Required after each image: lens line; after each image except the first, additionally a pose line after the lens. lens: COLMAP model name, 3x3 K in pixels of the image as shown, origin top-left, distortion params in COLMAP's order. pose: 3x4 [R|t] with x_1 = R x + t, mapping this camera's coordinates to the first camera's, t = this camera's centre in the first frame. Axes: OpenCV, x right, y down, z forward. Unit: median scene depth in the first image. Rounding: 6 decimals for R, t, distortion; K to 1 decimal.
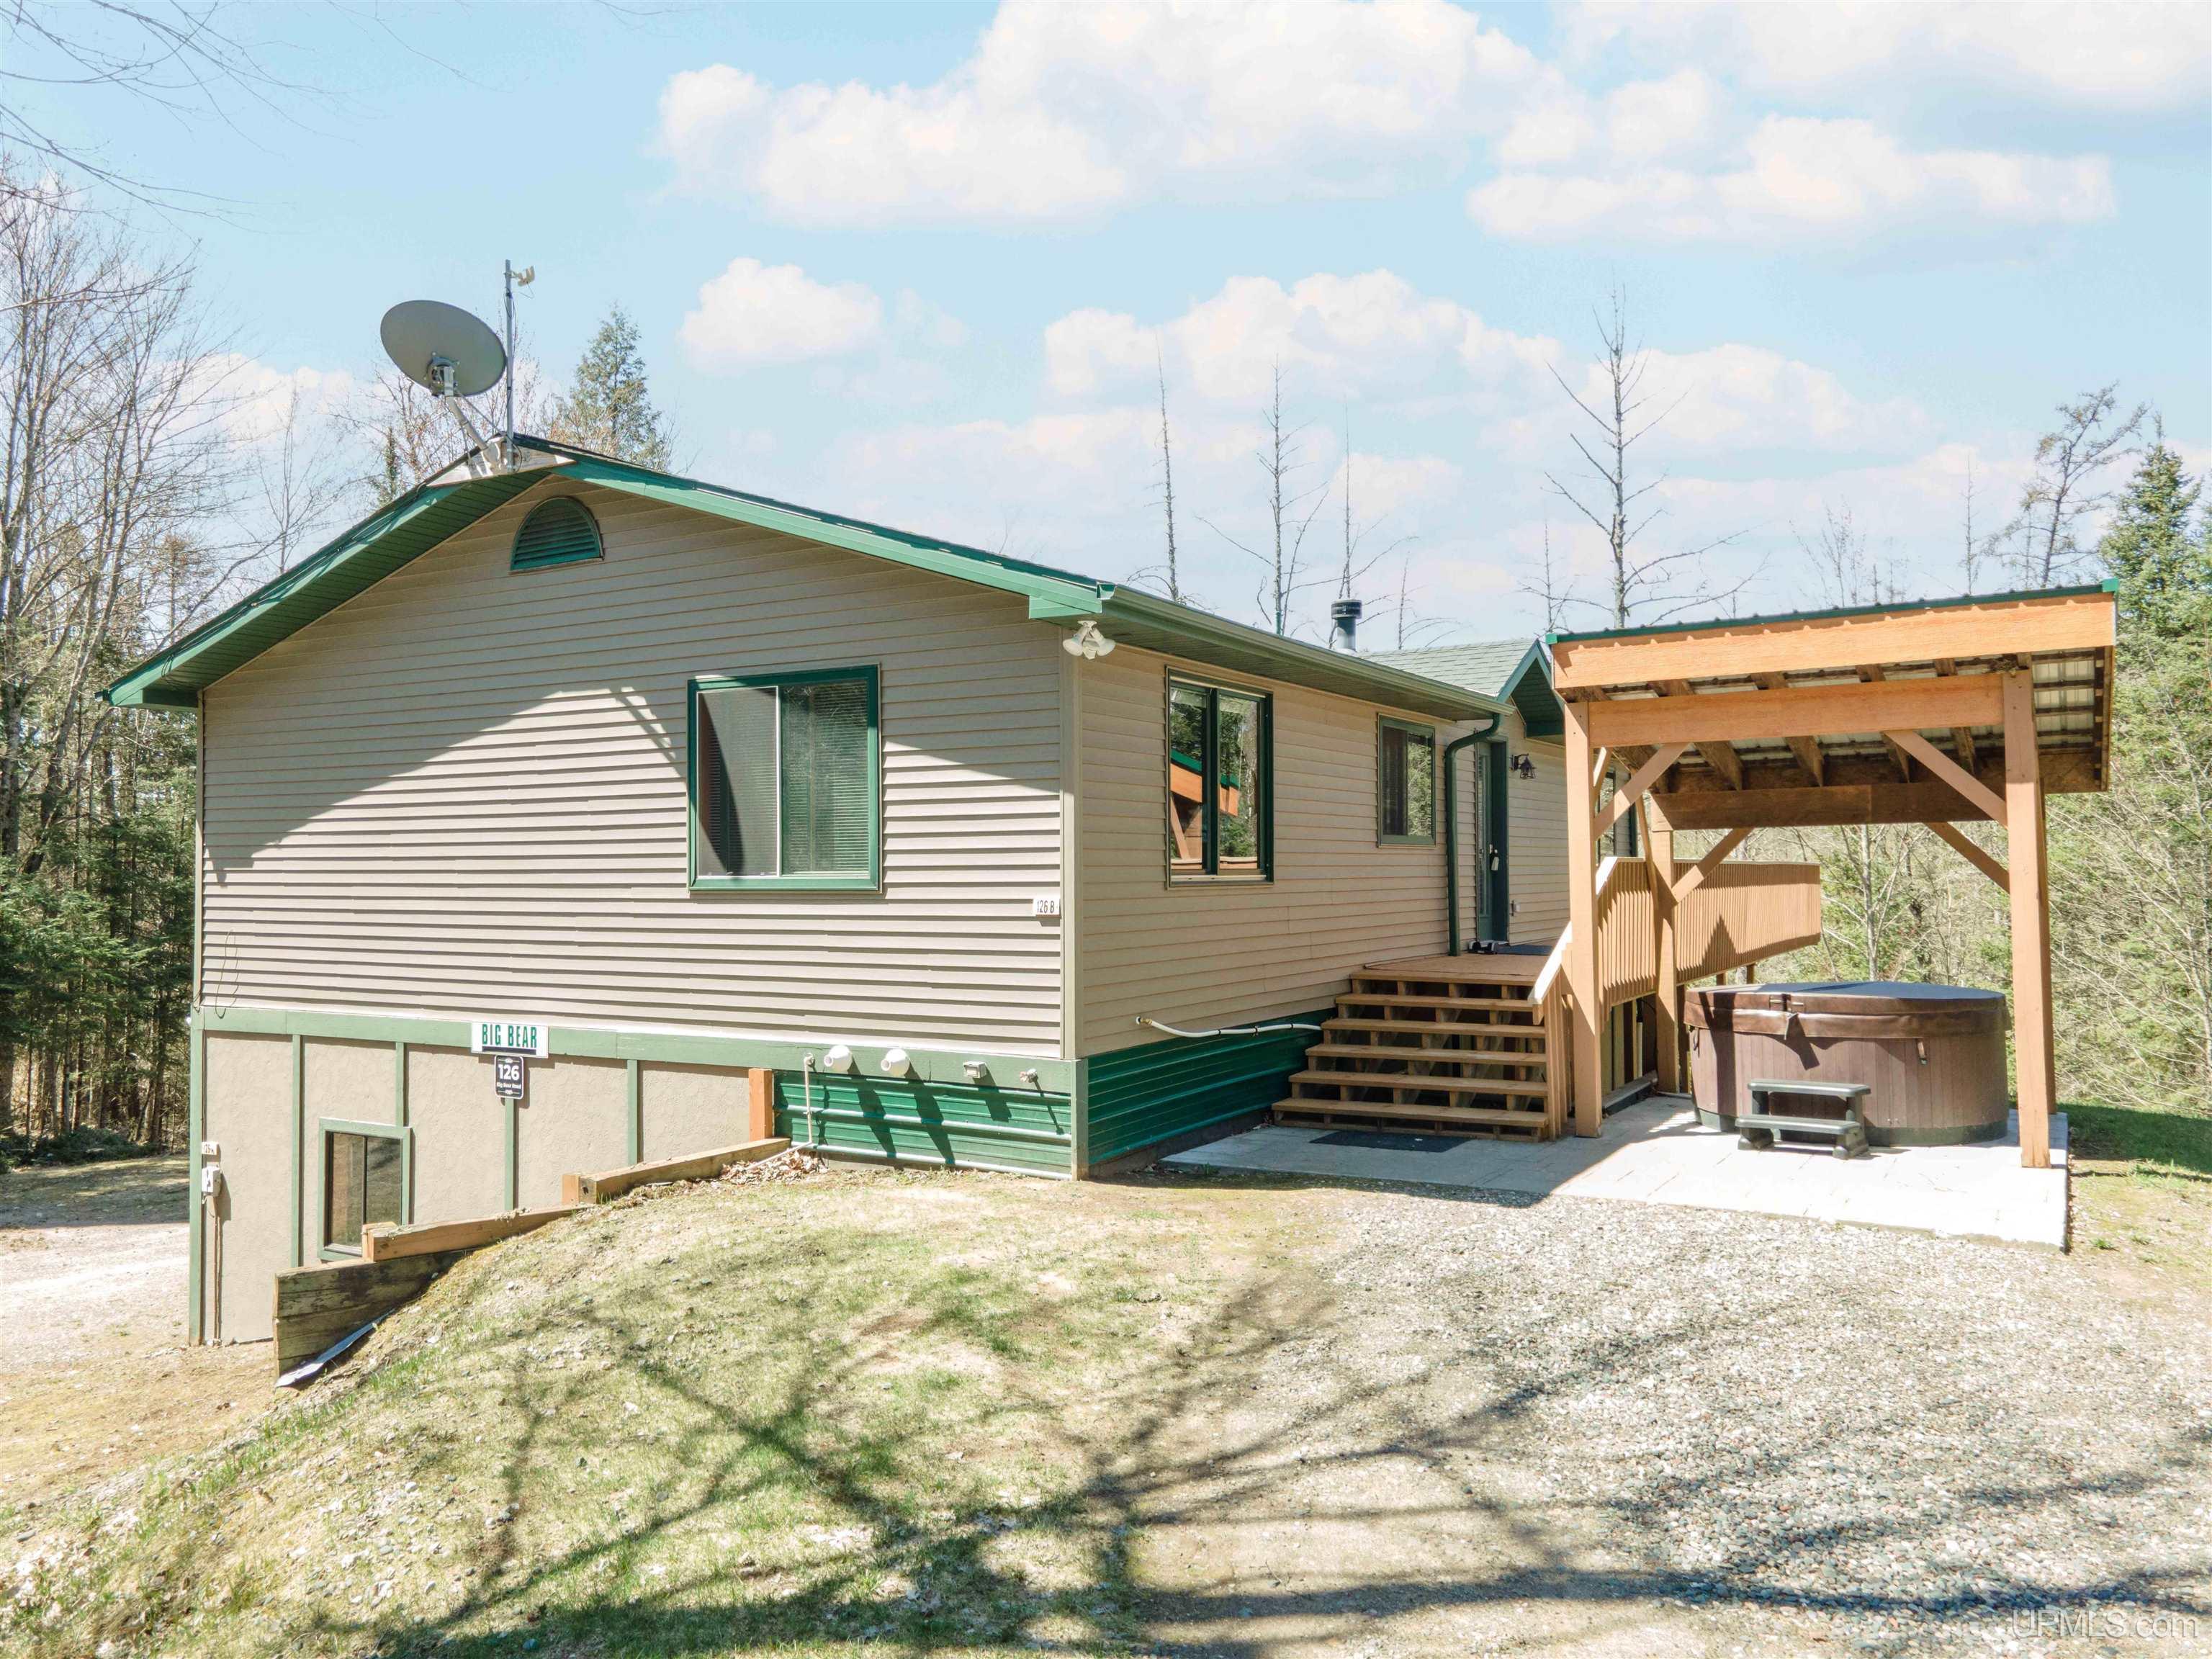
lens RADIAL K [[1617.1, 0, 1106.0], [0, 1617.1, 829.5], [0, 0, 1]] dist [0.080271, -0.131017]
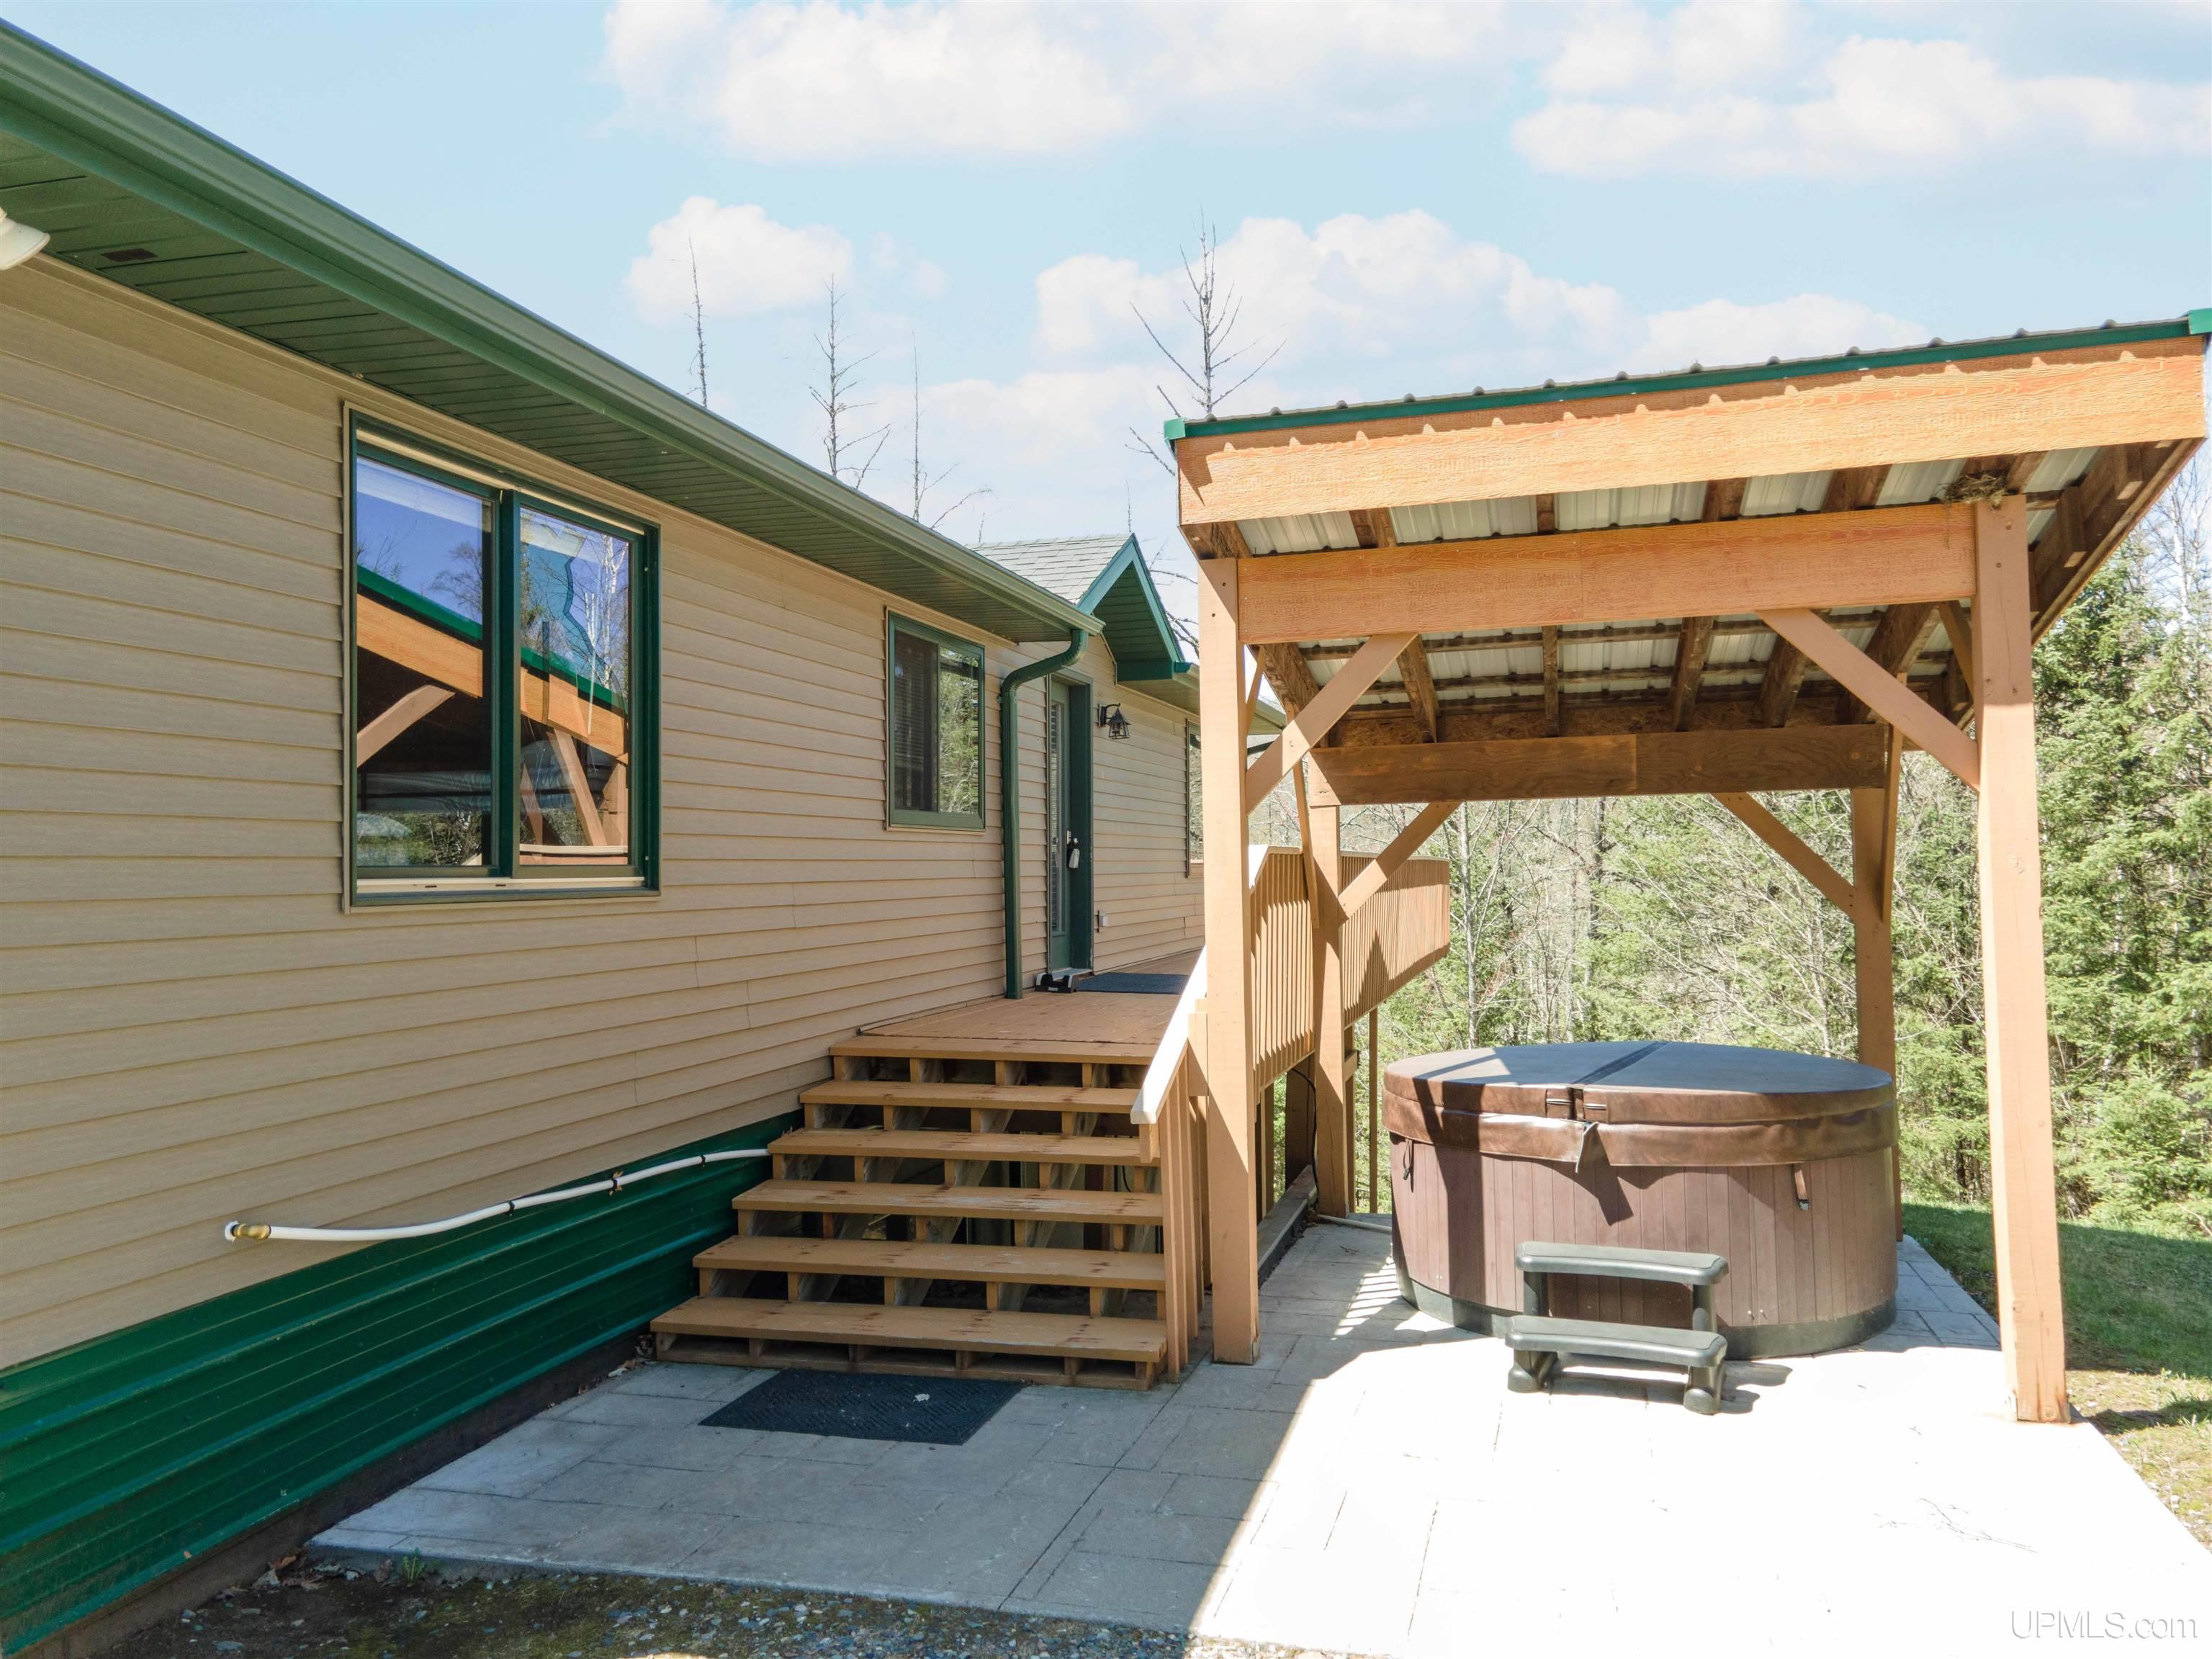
lens RADIAL K [[1617.1, 0, 1106.0], [0, 1617.1, 829.5], [0, 0, 1]] dist [0.080271, -0.131017]
pose [[0.968137, 0.004214, 0.250386, 0.107043], [-0.004276, 0.999991, -0.000297, 0.011744], [-0.250385, -0.000783, 0.968146, 0.440514]]
